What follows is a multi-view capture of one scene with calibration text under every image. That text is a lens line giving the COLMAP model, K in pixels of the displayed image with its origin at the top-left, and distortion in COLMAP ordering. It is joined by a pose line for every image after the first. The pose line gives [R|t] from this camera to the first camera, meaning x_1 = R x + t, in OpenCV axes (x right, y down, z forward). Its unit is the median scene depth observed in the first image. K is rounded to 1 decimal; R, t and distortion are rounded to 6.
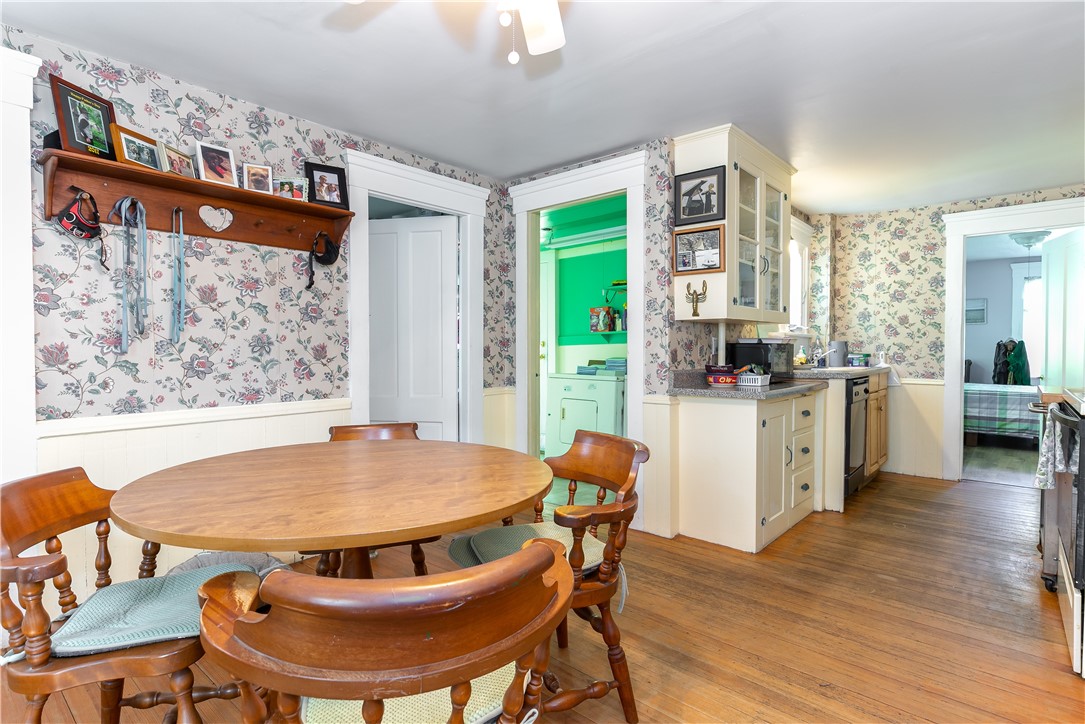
lens RADIAL K [[555.9, 0, 544.2], [0, 555.9, 360.4], [0, 0, 1]] dist [-0.003102, 0.000987]
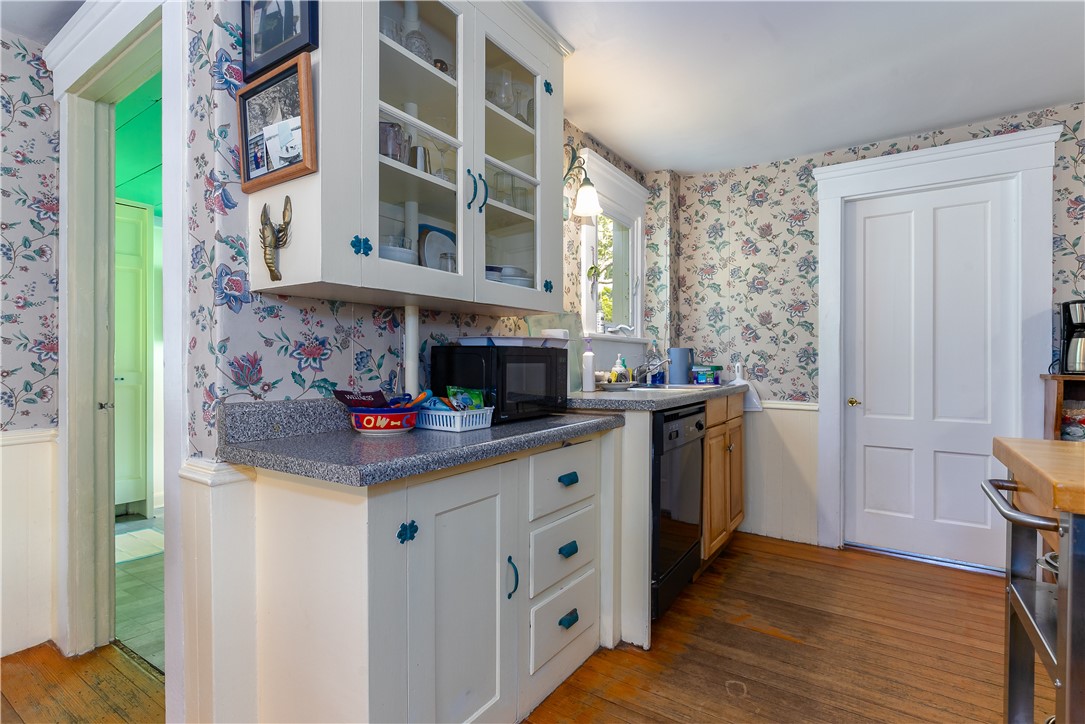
lens RADIAL K [[532.6, 0, 539.2], [0, 532.6, 361.2], [0, 0, 1]] dist [-0.005742, -0.000700]
pose [[0.991901, 0.001364, 0.127004, 0.356624], [0.001203, 0.999797, -0.020127, -0.006067], [-0.127005, 0.020117, 0.991698, 0.471776]]
